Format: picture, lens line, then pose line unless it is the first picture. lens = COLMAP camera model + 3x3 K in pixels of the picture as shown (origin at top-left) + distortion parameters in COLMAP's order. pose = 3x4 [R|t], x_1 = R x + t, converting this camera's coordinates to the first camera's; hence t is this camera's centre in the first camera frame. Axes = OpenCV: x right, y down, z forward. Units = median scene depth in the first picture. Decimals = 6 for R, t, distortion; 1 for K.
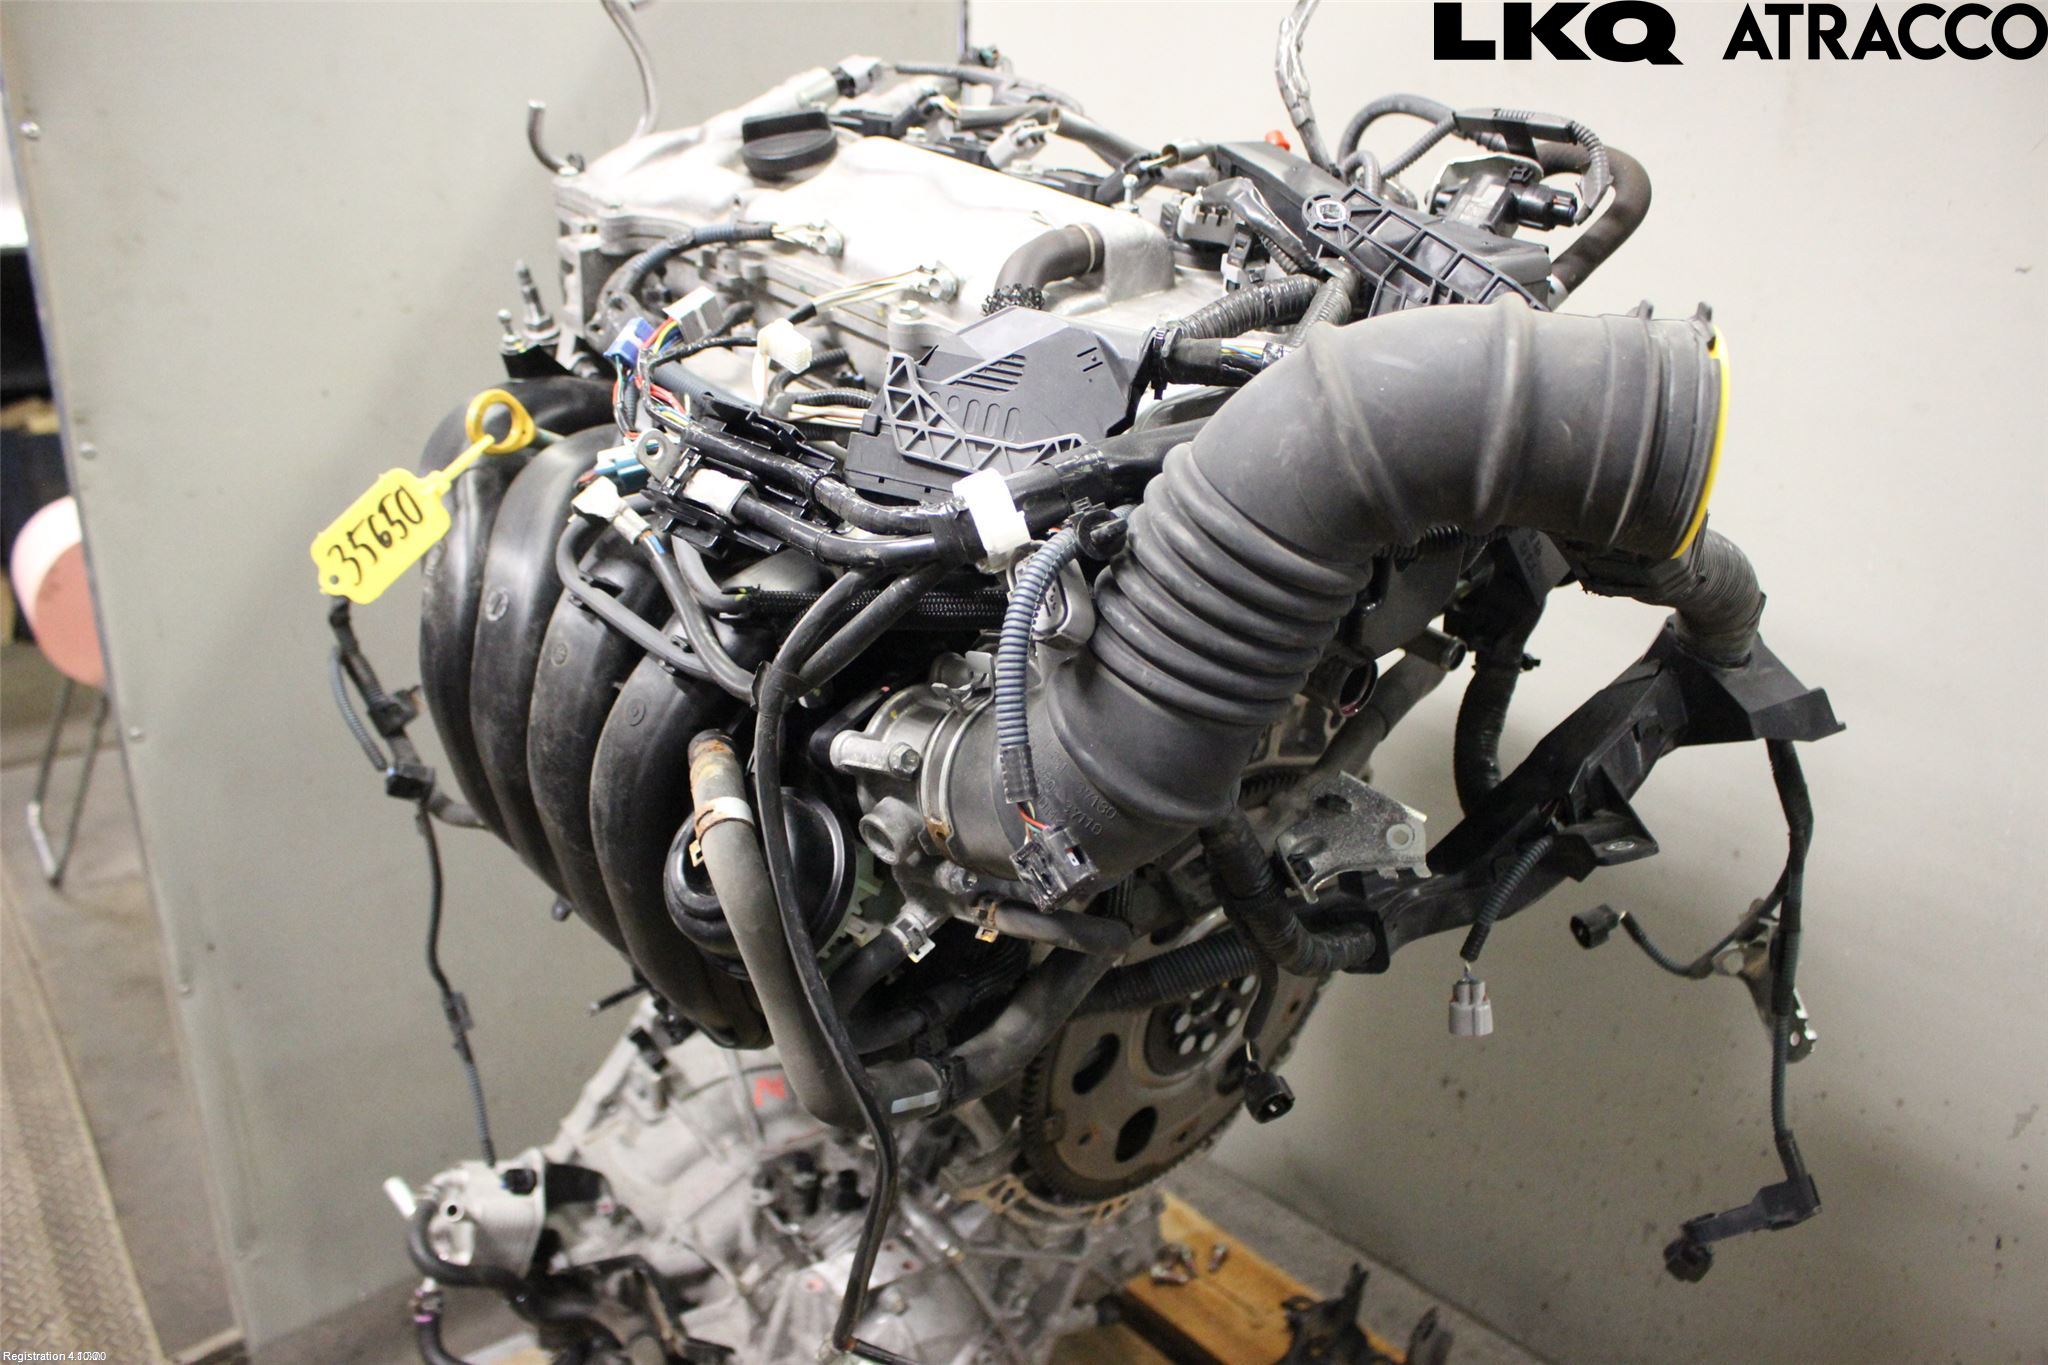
lens RADIAL K [[1686.4, 0, 1030.8], [0, 1686.4, 693.7], [0, 0, 1]] dist [-0.154828, 0.118334]
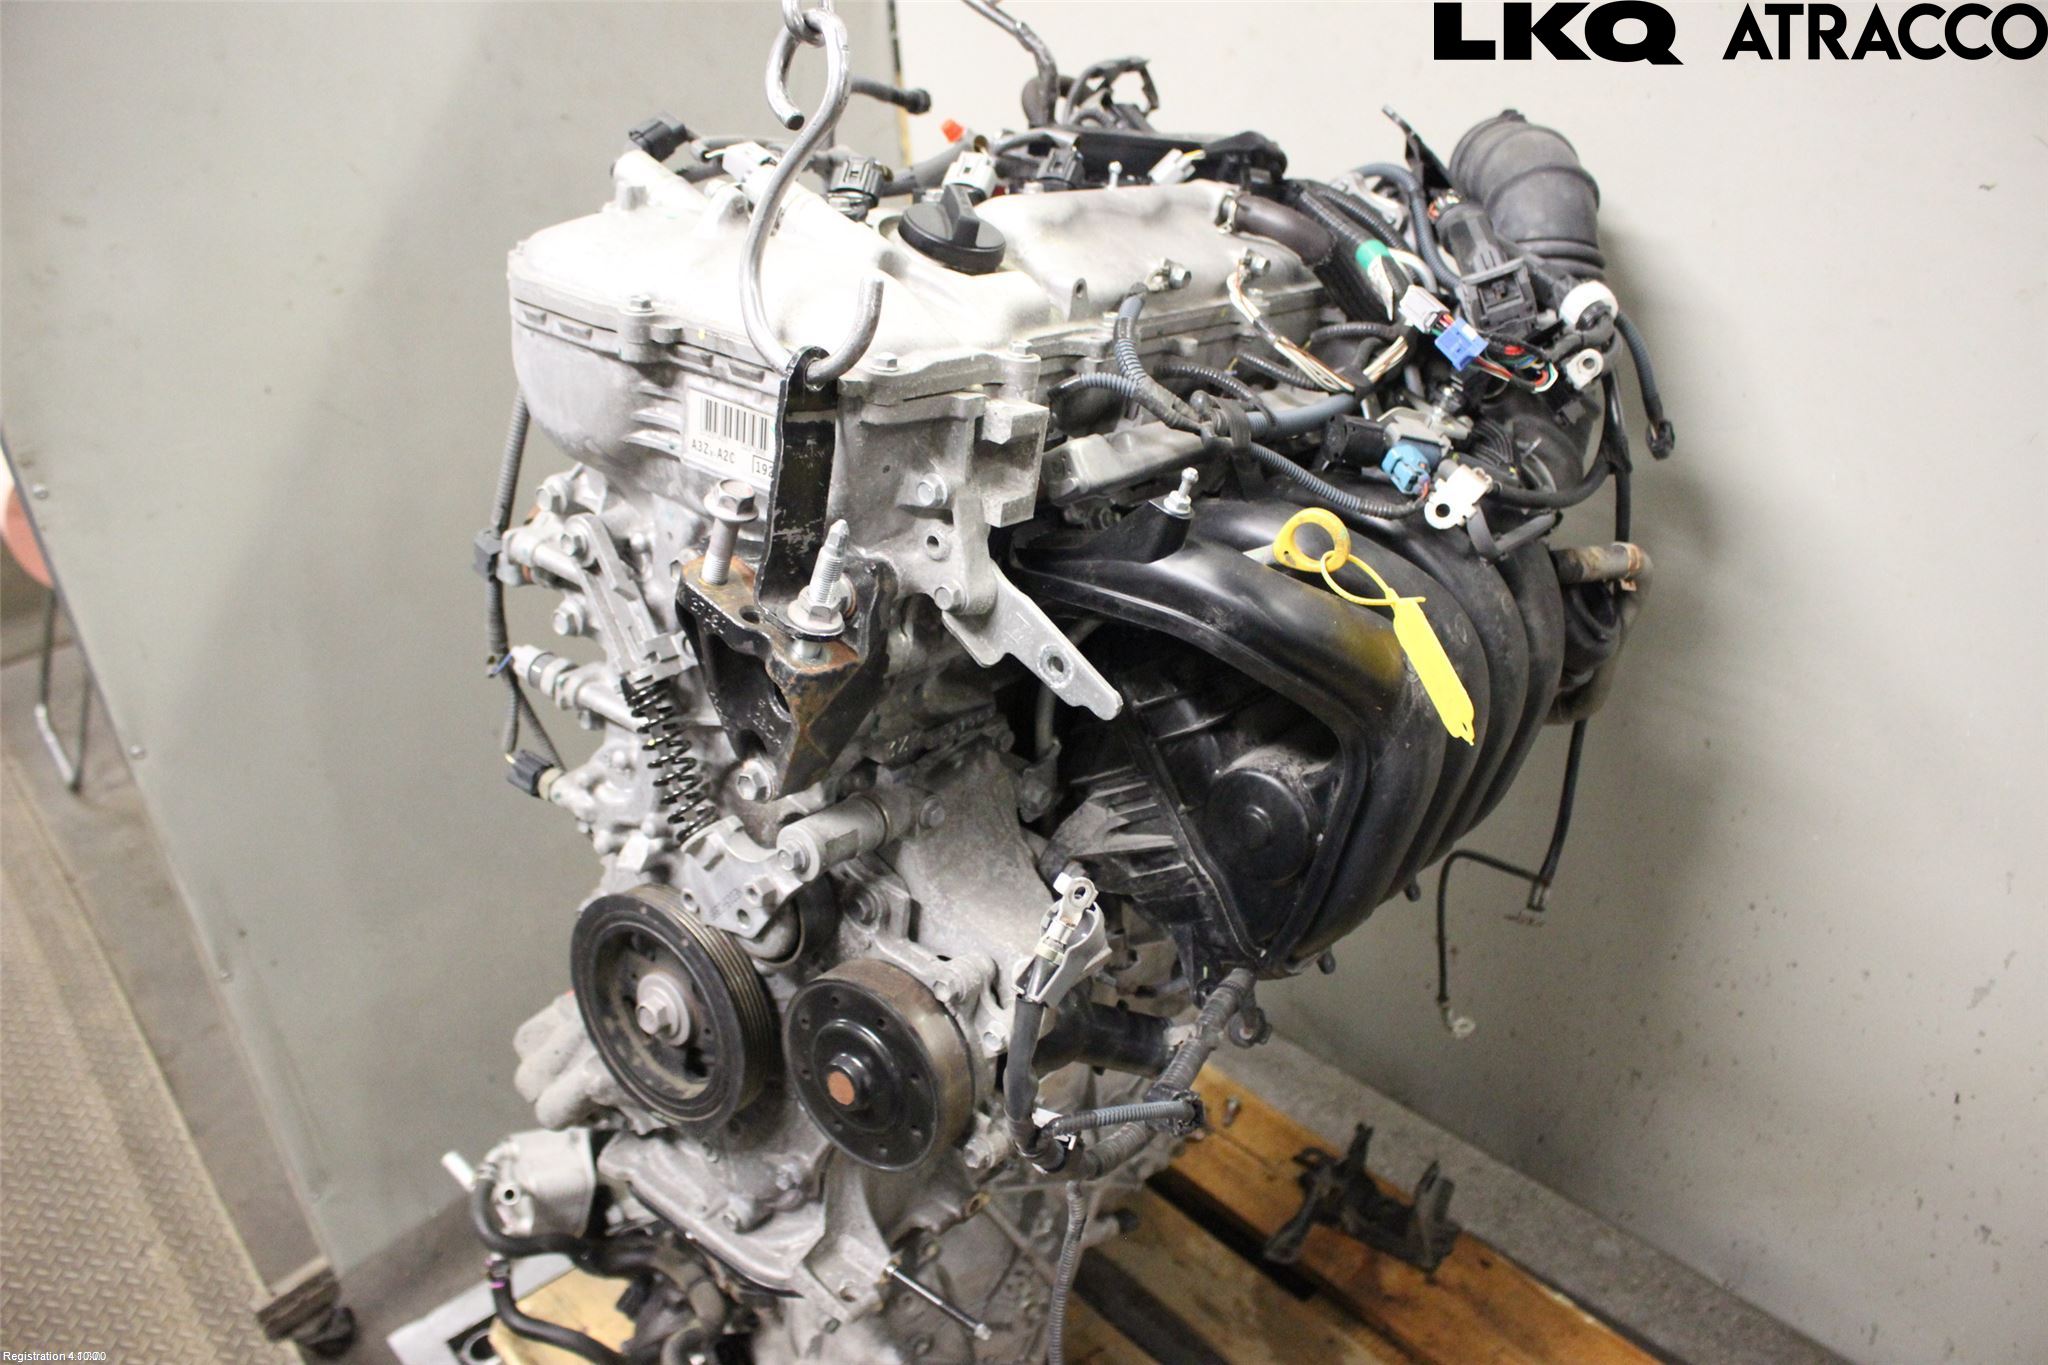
lens RADIAL K [[1686.4, 0, 1029.3], [0, 1686.4, 695.9], [0, 0, 1]] dist [-0.154828, 0.118334]
pose [[0.996387, -0.084656, -0.006842, 0.017838], [0.084560, 0.981278, 0.173040, -0.143645], [-0.007935, -0.172994, 0.984891, -0.002552]]
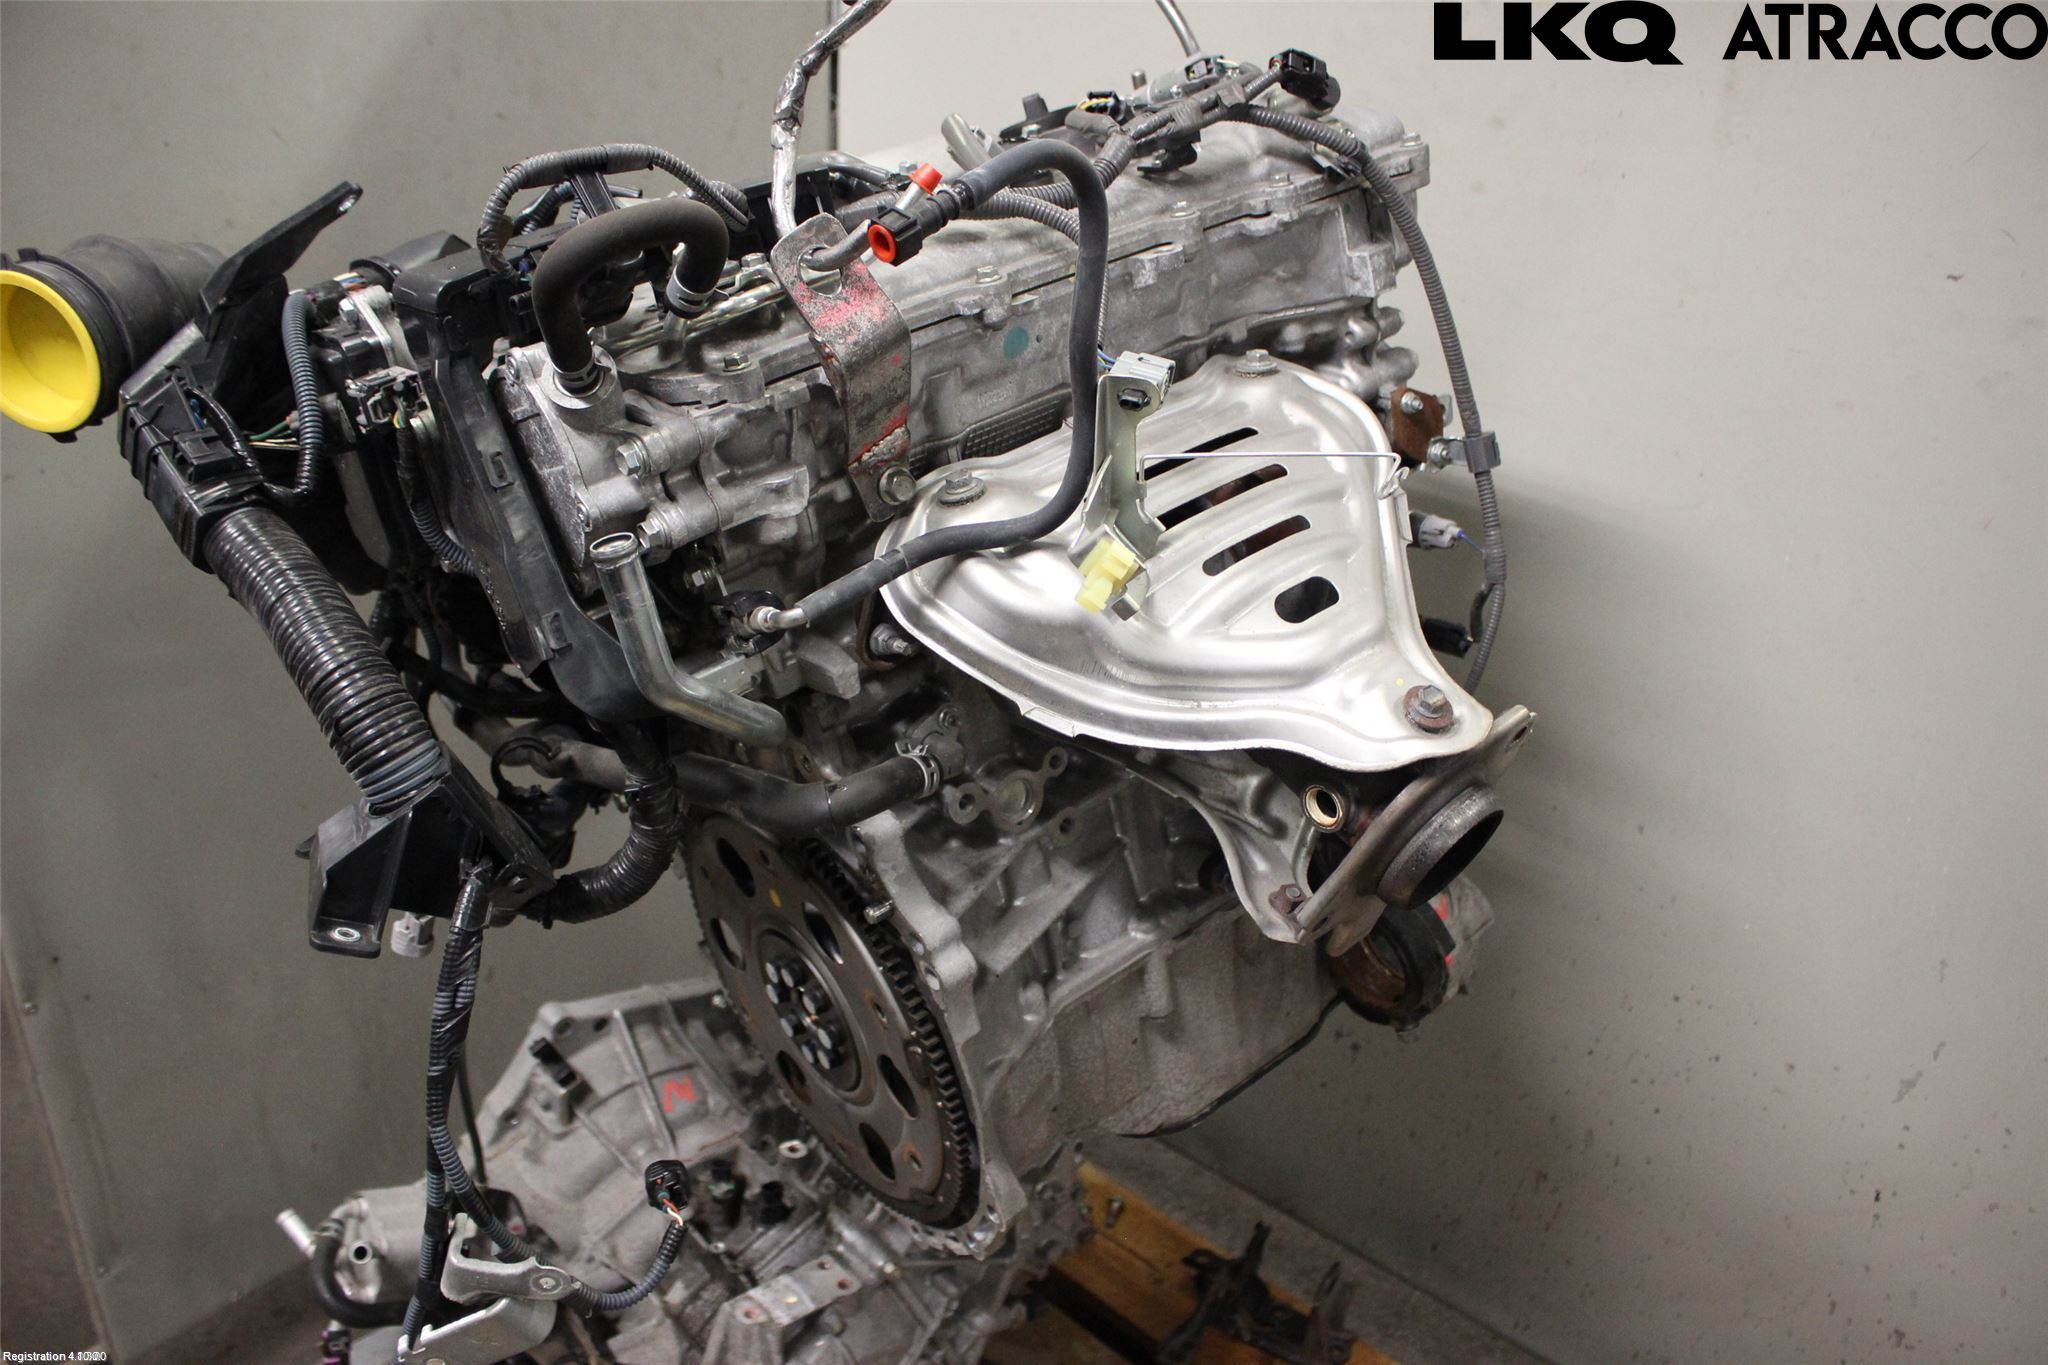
lens RADIAL K [[1686.4, 0, 1036.9], [0, 1686.4, 694.1], [0, 0, 1]] dist [-0.154828, 0.118334]
pose [[0.992248, -0.018868, 0.122830, -0.065507], [0.008069, 0.996103, 0.087832, -0.078087], [-0.124009, -0.086160, 0.988533, 0.040454]]
